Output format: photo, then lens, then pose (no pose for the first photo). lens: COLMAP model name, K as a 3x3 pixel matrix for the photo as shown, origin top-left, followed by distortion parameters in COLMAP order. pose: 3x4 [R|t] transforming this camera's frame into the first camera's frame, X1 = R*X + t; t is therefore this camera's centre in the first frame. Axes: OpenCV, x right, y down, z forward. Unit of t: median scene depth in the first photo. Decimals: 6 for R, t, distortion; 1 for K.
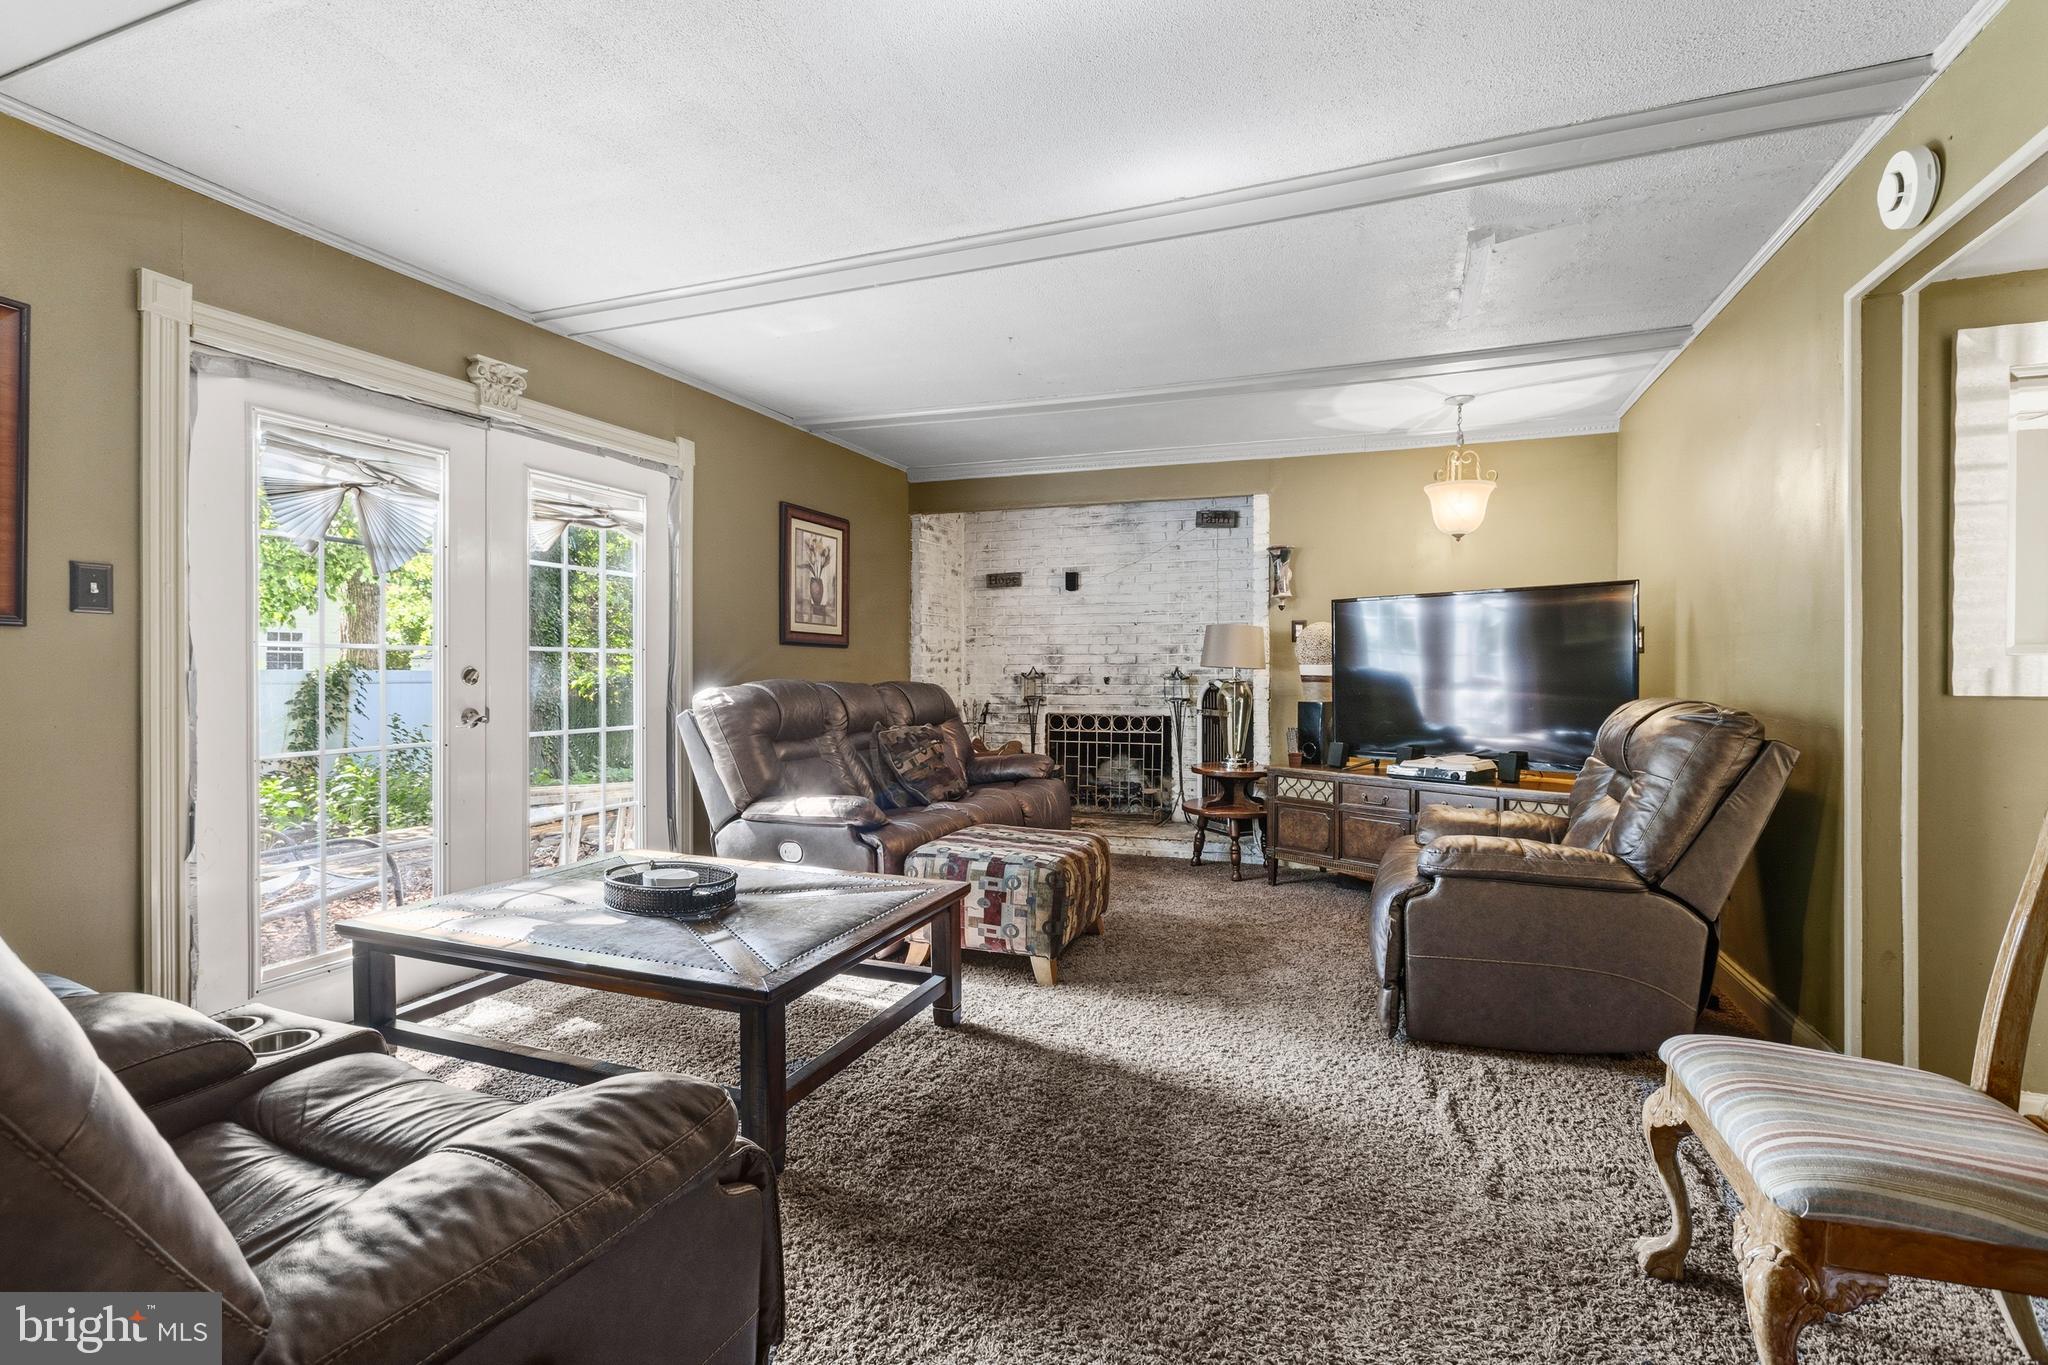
lens RADIAL K [[929.1, 0, 1042.2], [0, 929.1, 677.2], [0, 0, 1]] dist [-0.002725, 0.000467]
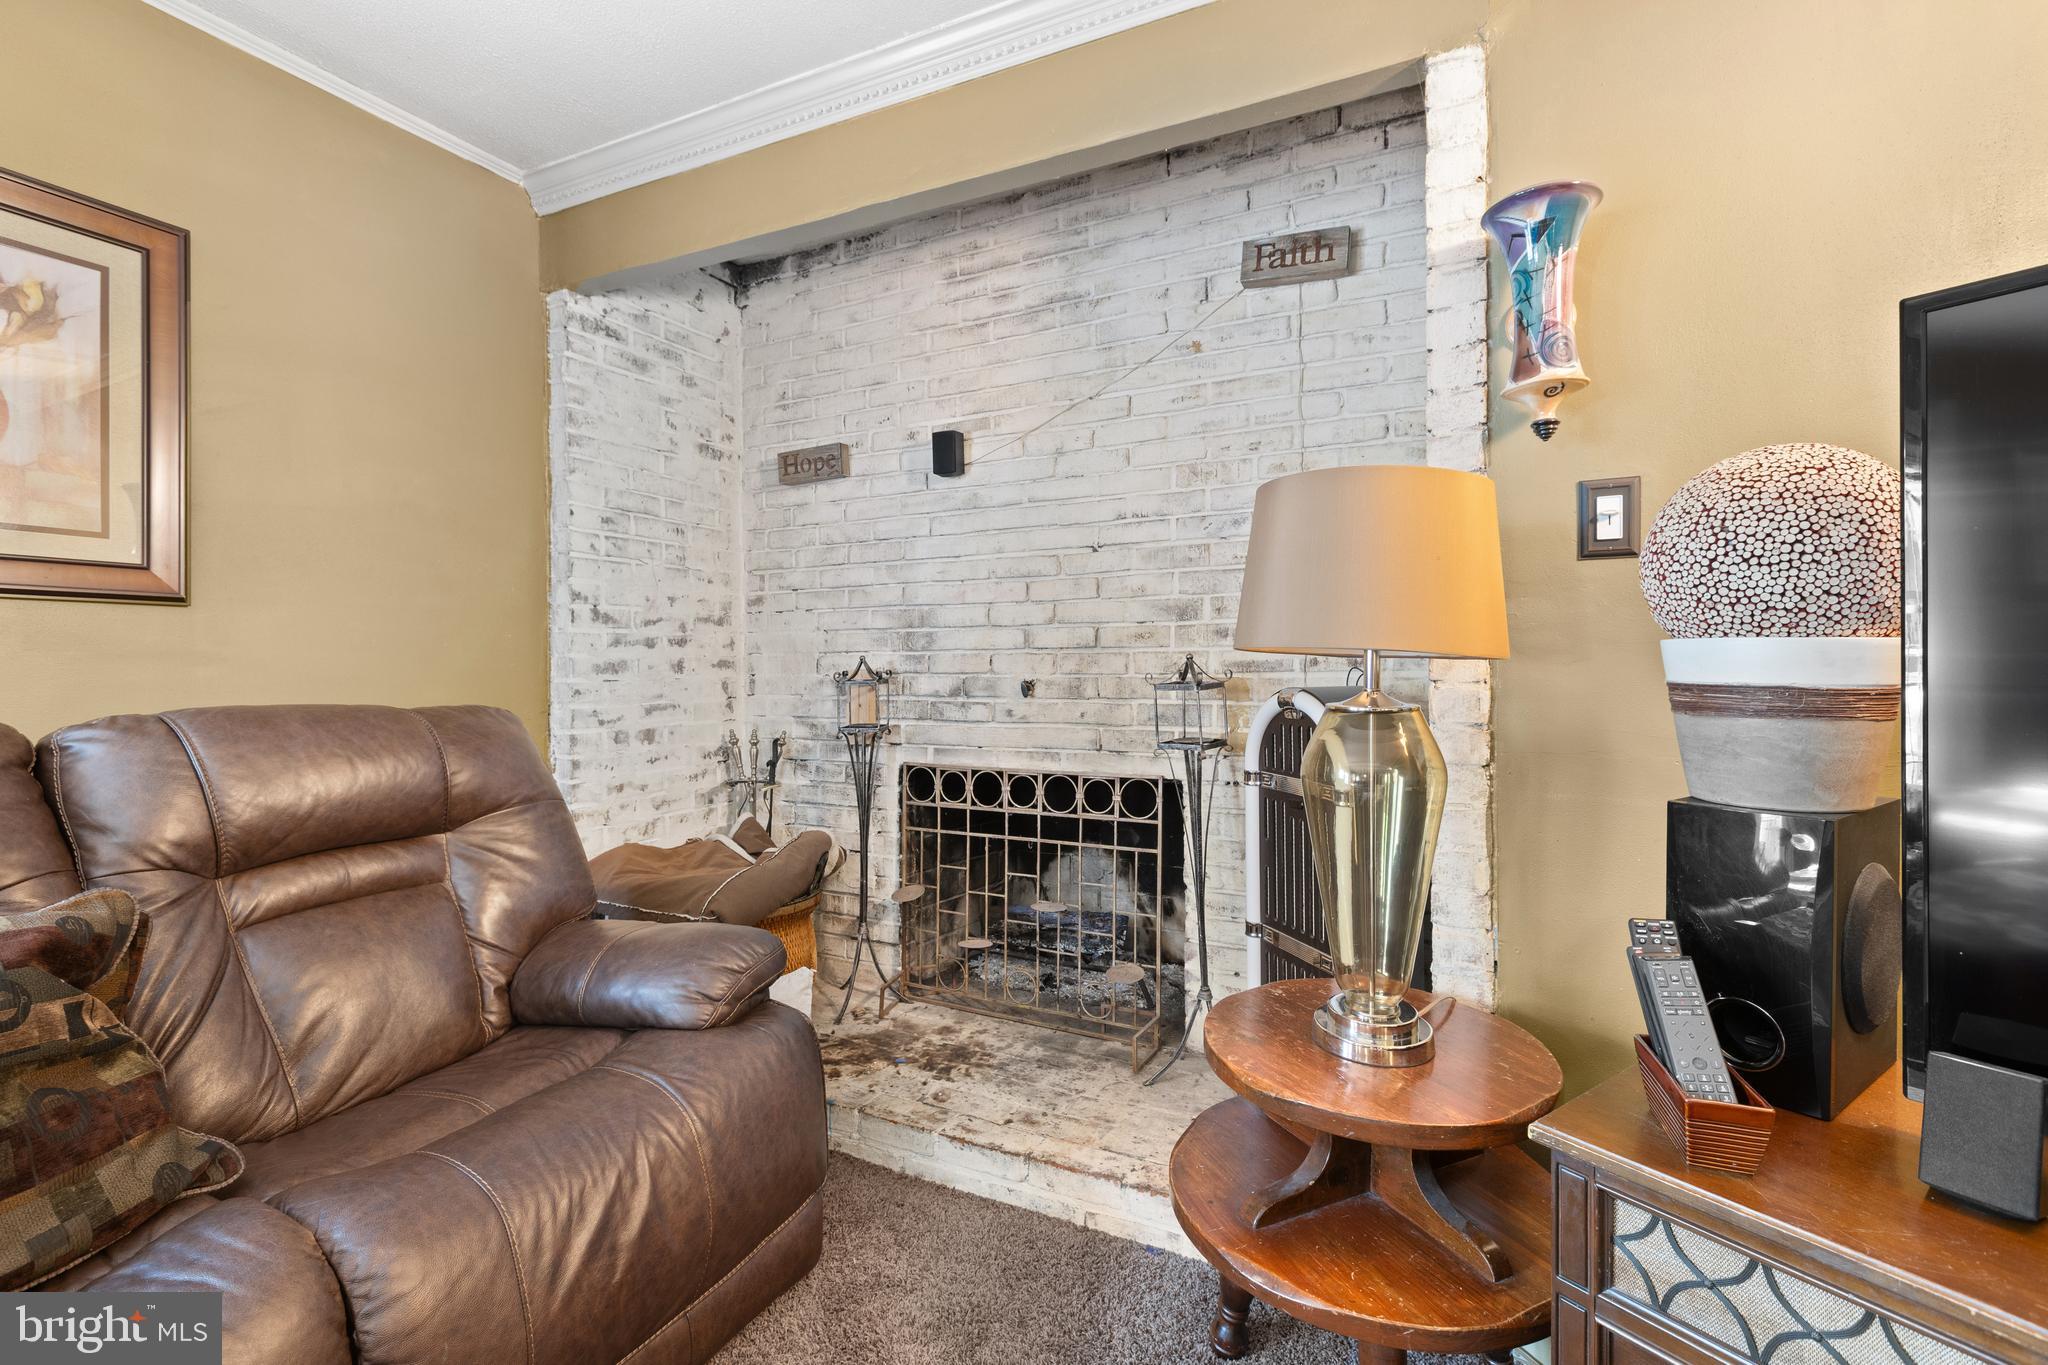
lens RADIAL K [[929.1, 0, 1029.4], [0, 929.1, 672.9], [0, 0, 1]] dist [-0.002725, 0.000467]
pose [[0.995142, -0.006538, -0.098230, 0.111227], [0.007146, 0.999957, 0.005837, -0.005885], [0.098187, -0.006511, 0.995147, 0.591728]]
